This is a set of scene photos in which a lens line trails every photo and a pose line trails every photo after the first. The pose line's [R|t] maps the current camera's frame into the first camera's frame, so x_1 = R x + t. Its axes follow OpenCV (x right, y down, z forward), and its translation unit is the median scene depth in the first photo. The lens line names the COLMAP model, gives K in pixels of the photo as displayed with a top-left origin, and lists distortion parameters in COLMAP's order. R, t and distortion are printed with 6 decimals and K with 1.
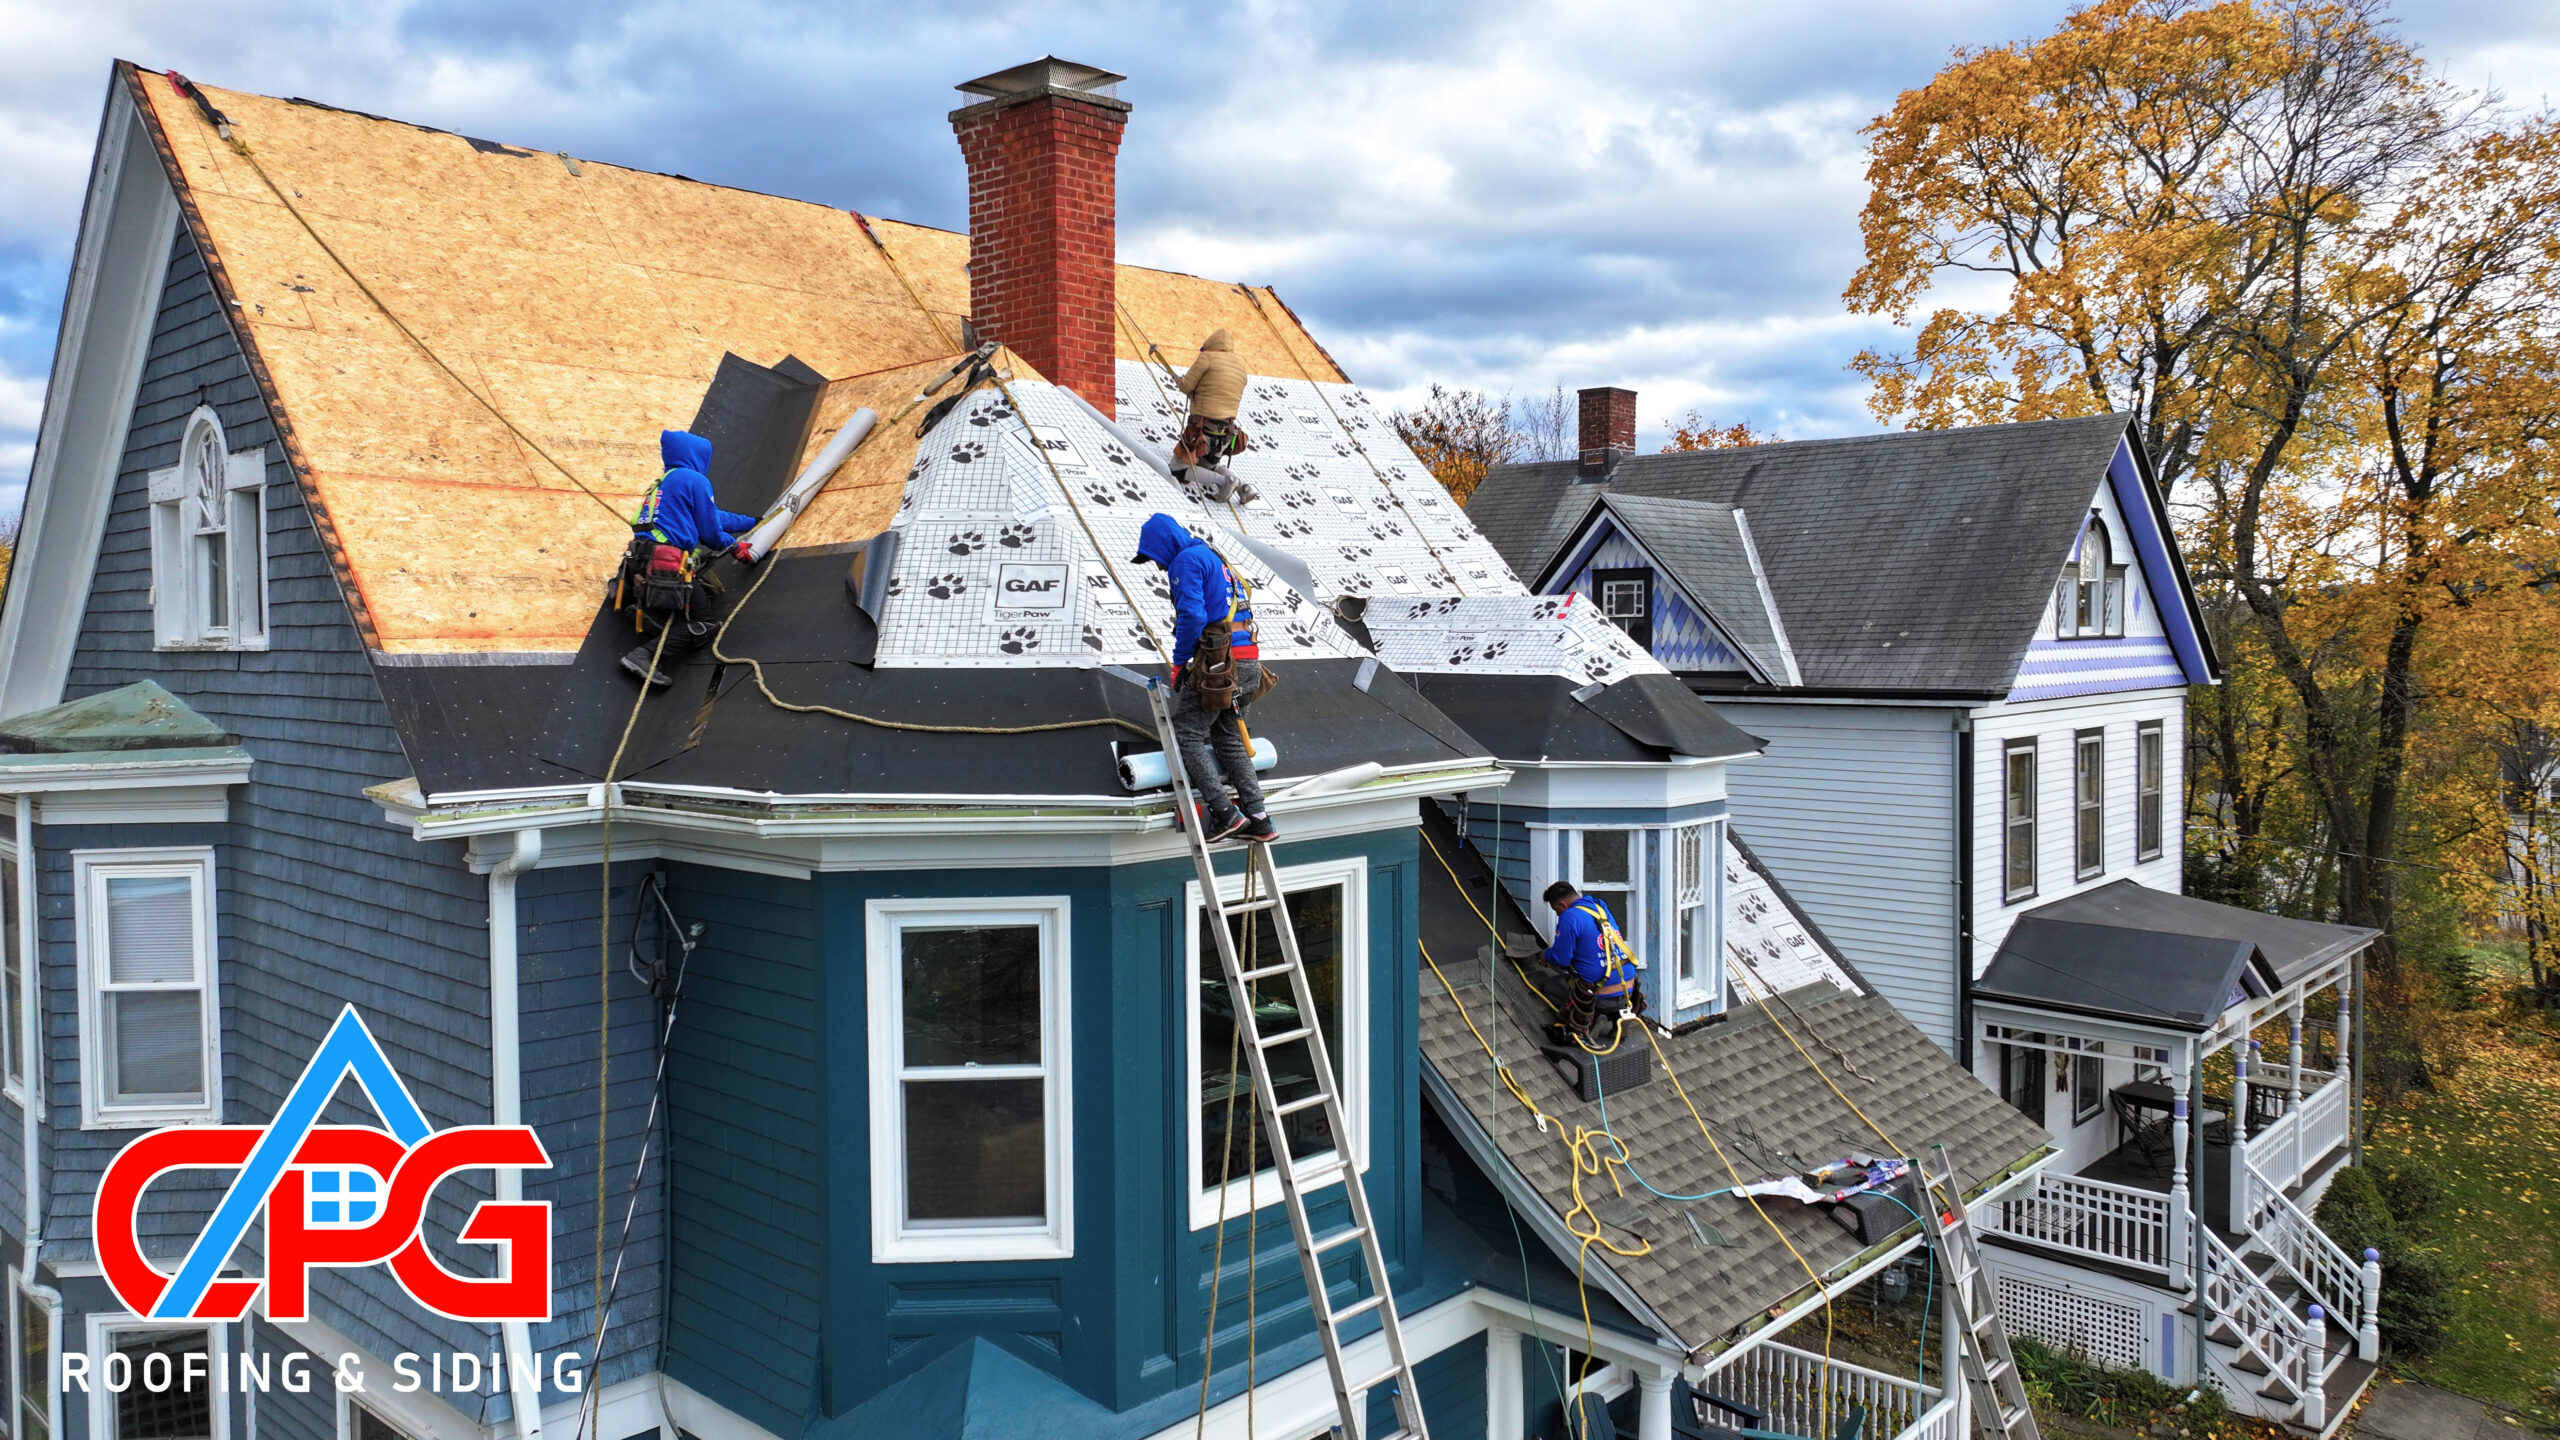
lens RADIAL K [[1802.1, 0, 1295.7], [0, 1802.1, 710.1], [0, 0, 1]] dist [-0.001792, 0.015433]
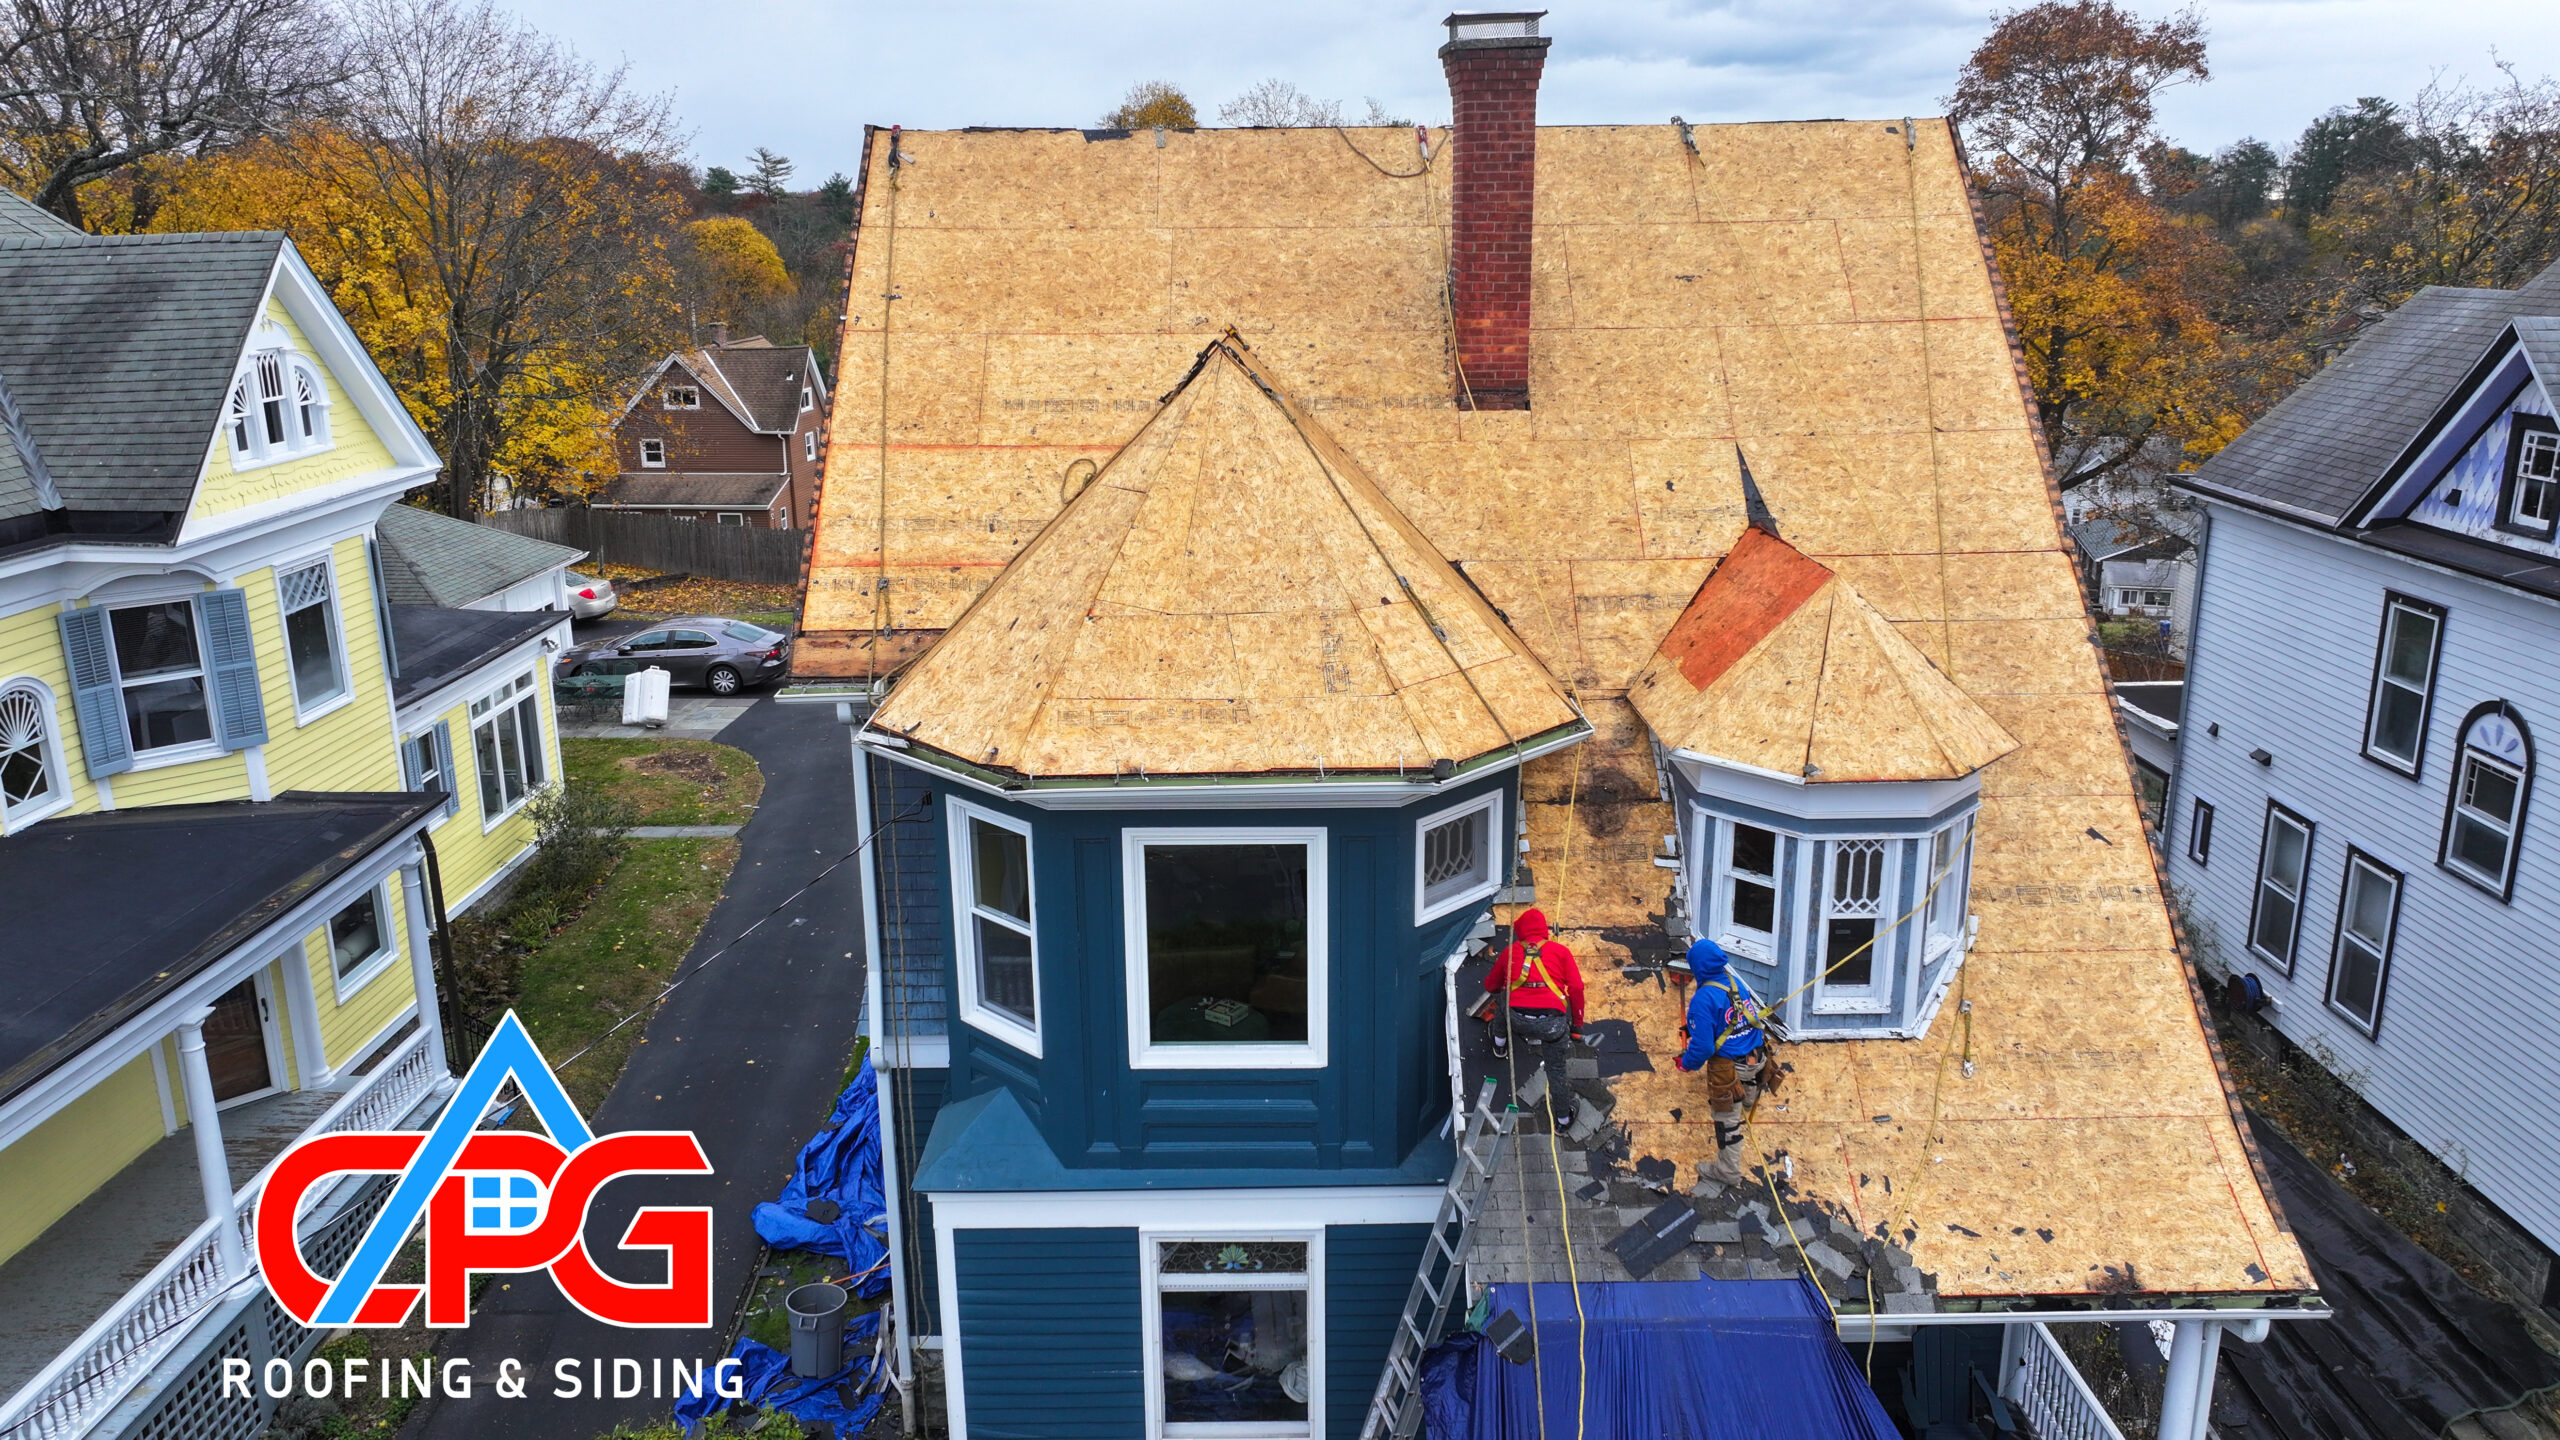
lens RADIAL K [[1802.1, 0, 1293.0], [0, 1802.1, 709.8], [0, 0, 1]] dist [-0.001792, 0.015433]
pose [[0.682070, 0.195071, -0.704790, 0.631406], [-0.029141, 0.970251, 0.240343, -0.208896], [0.730706, -0.143392, 0.667463, 0.139703]]
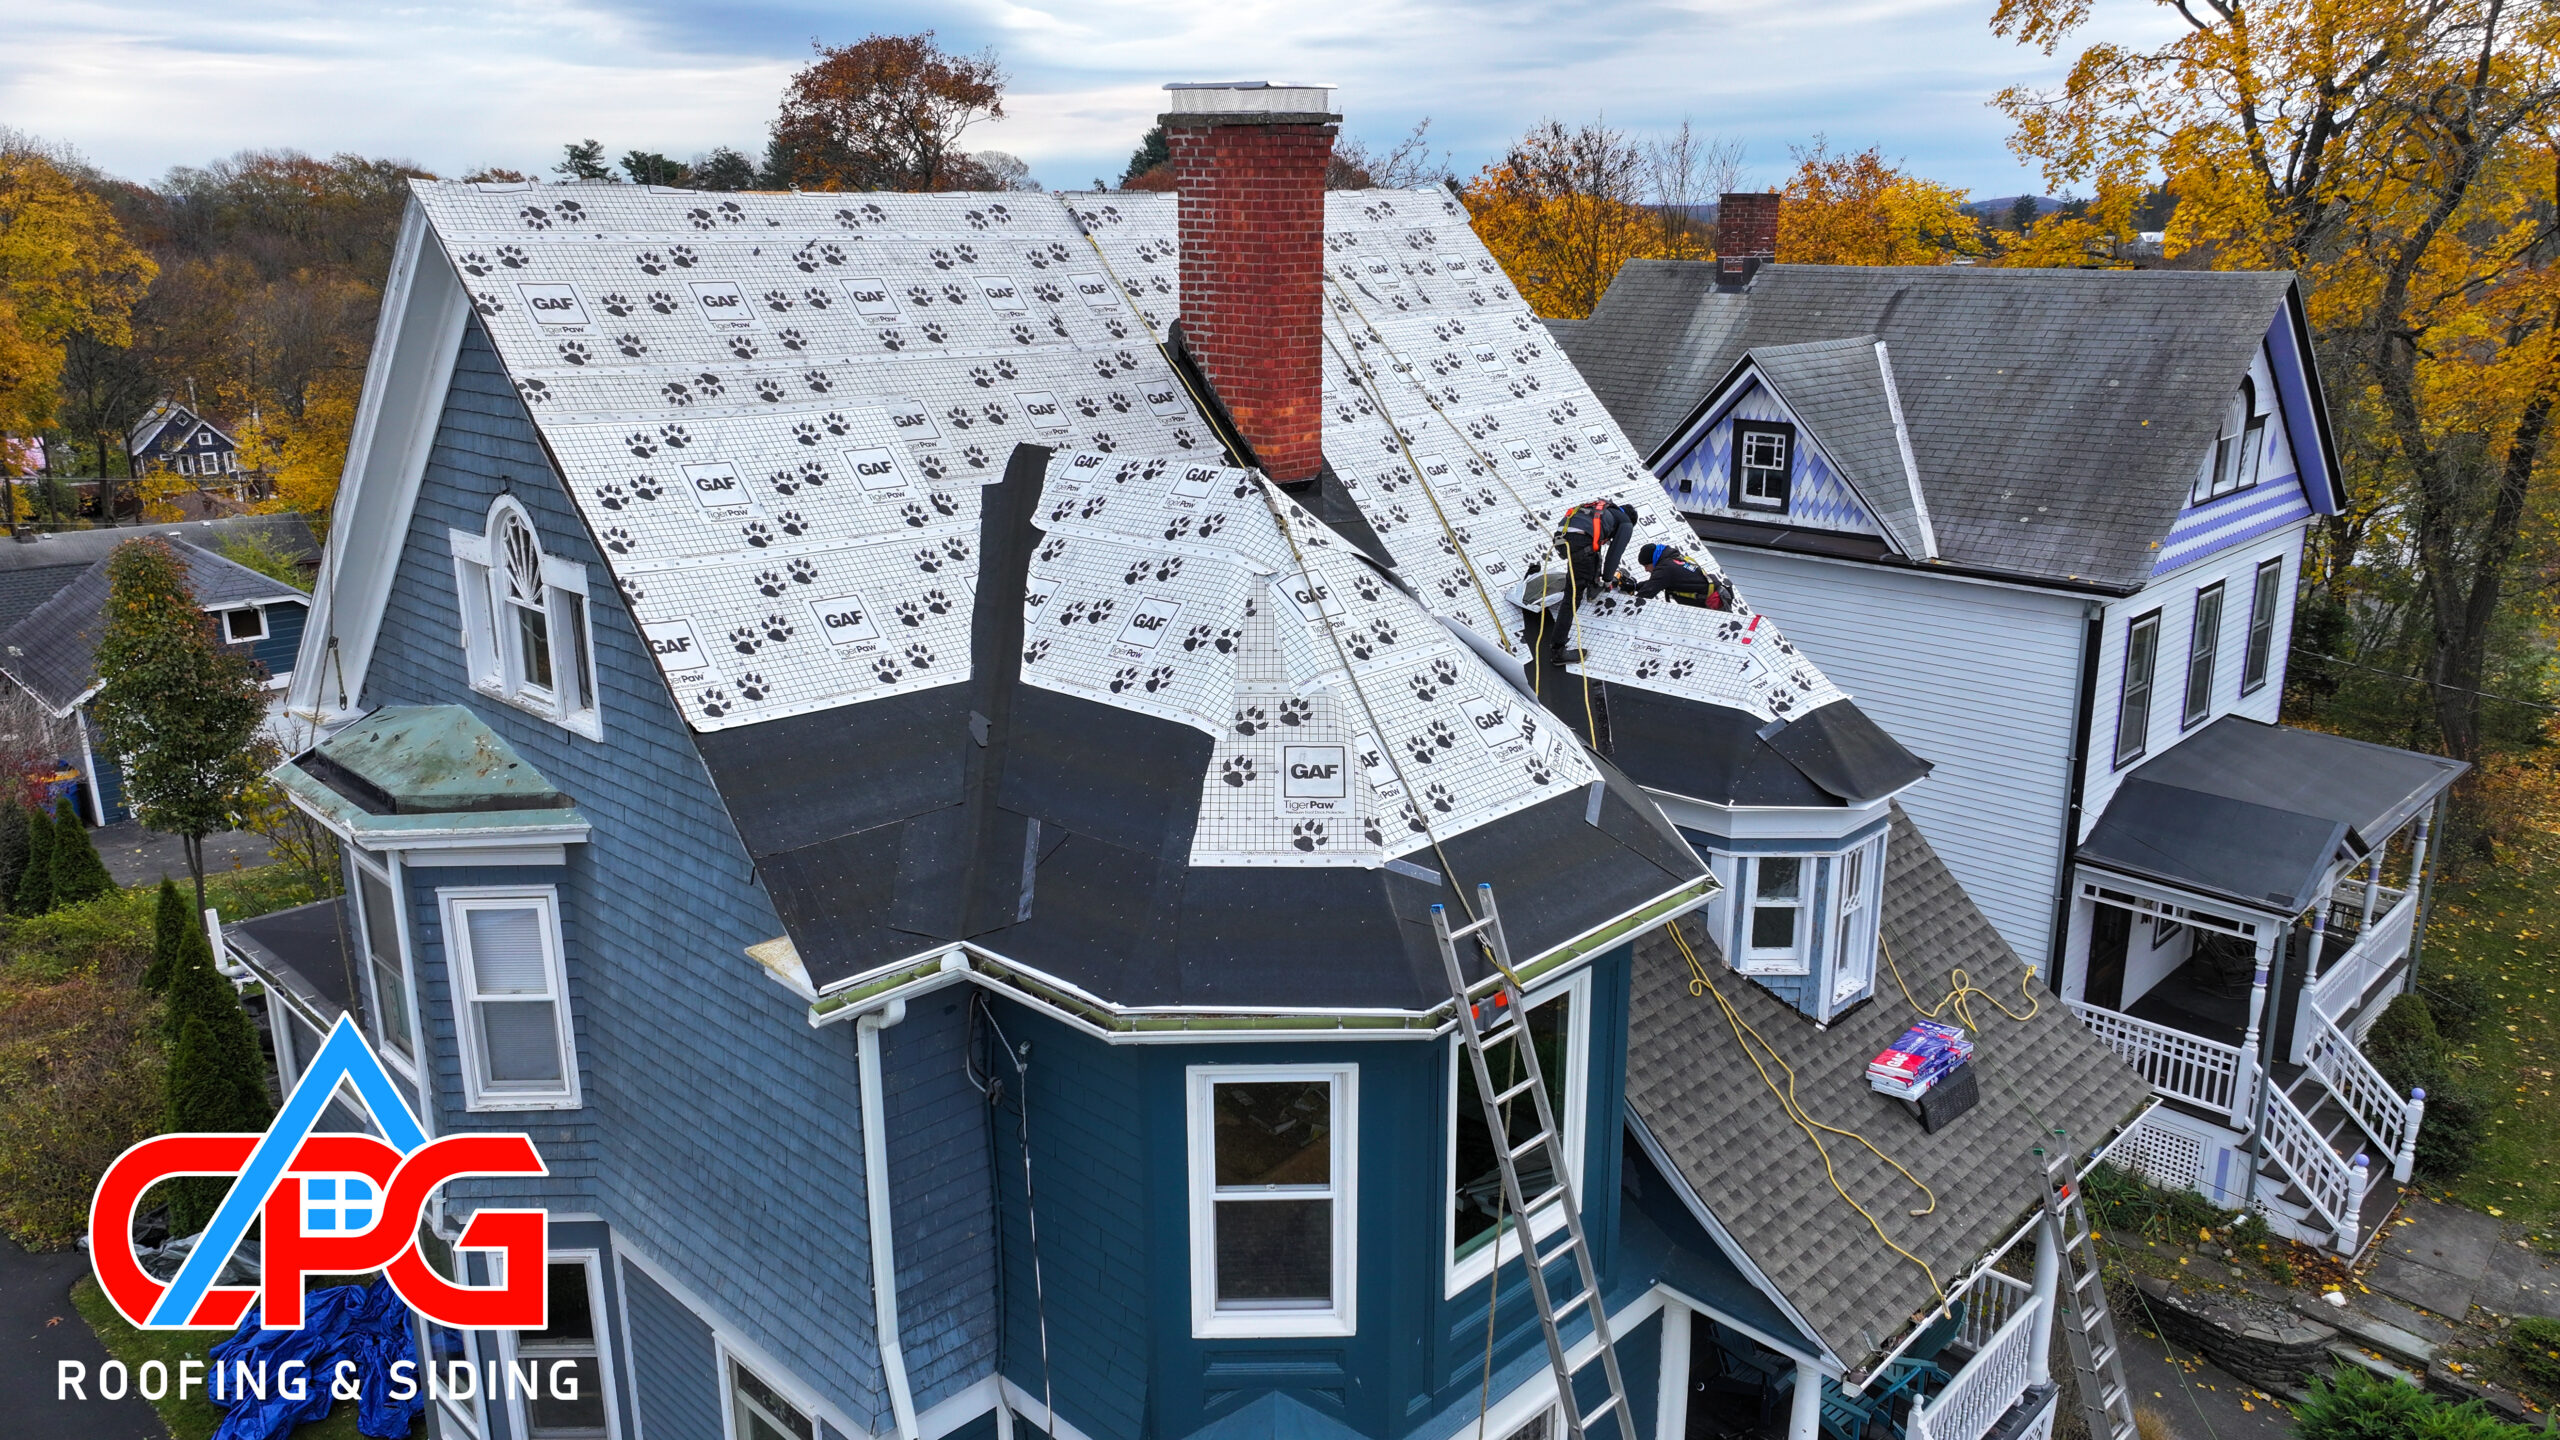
lens RADIAL K [[1802.1, 0, 1295.5], [0, 1802.1, 714.0], [0, 0, 1]] dist [-0.001792, 0.015433]
pose [[0.999532, 0.011928, -0.028177, -0.086308], [-0.005178, 0.973541, 0.228452, -0.244798], [0.030157, -0.228199, 0.973147, -0.056640]]
